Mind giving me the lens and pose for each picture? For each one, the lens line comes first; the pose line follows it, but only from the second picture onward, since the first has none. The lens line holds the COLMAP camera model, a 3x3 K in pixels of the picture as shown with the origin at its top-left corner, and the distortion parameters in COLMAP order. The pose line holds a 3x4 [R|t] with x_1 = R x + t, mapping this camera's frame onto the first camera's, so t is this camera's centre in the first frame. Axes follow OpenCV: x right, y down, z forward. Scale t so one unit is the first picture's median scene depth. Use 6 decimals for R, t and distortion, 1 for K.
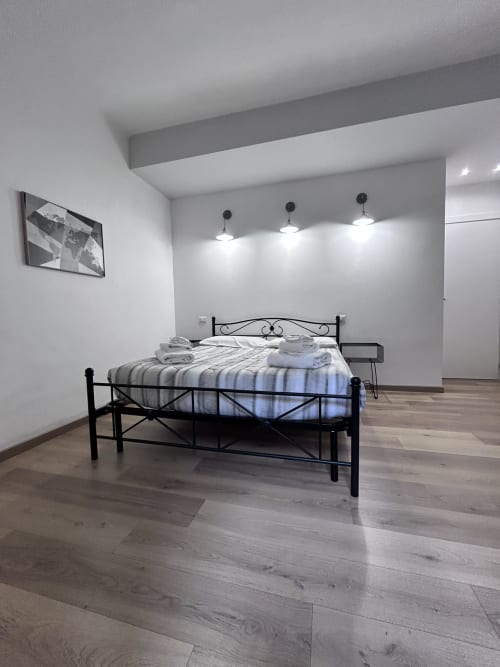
lens RADIAL K [[270.6, 0, 253.9], [0, 270.6, 332.4], [0, 0, 1]] dist [-0.006778, 0.000777]
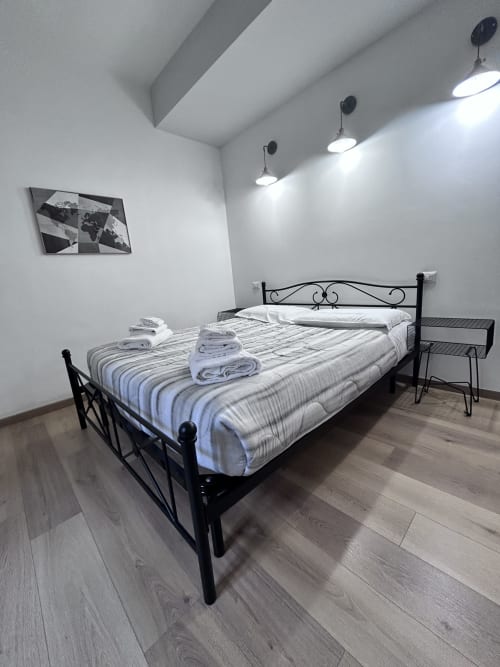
lens RADIAL K [[270.6, 0, 249.2], [0, 270.6, 334.4], [0, 0, 1]] dist [-0.006778, 0.000777]
pose [[0.853304, 0.052101, -0.518804, 0.332944], [0.039458, 0.985690, 0.163888, -0.044183], [0.519918, -0.160317, 0.839037, 0.278734]]
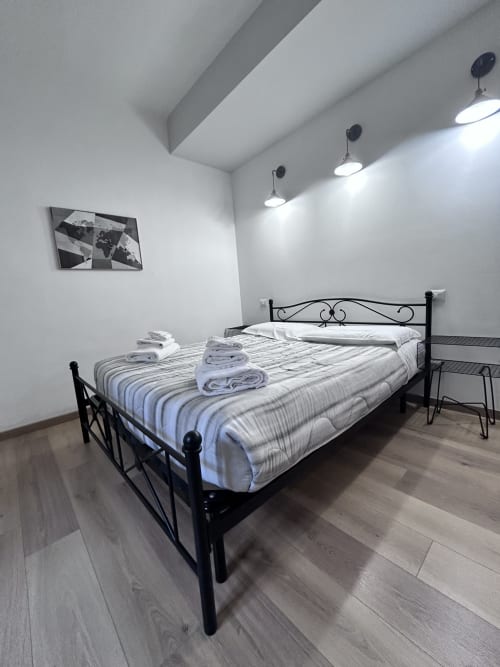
lens RADIAL K [[270.6, 0, 249.0], [0, 270.6, 334.0], [0, 0, 1]] dist [-0.006778, 0.000777]
pose [[0.839810, 0.027179, -0.542200, 0.331314], [0.026189, 0.995555, 0.090469, -0.033963], [0.542249, -0.090176, 0.835365, 0.277896]]
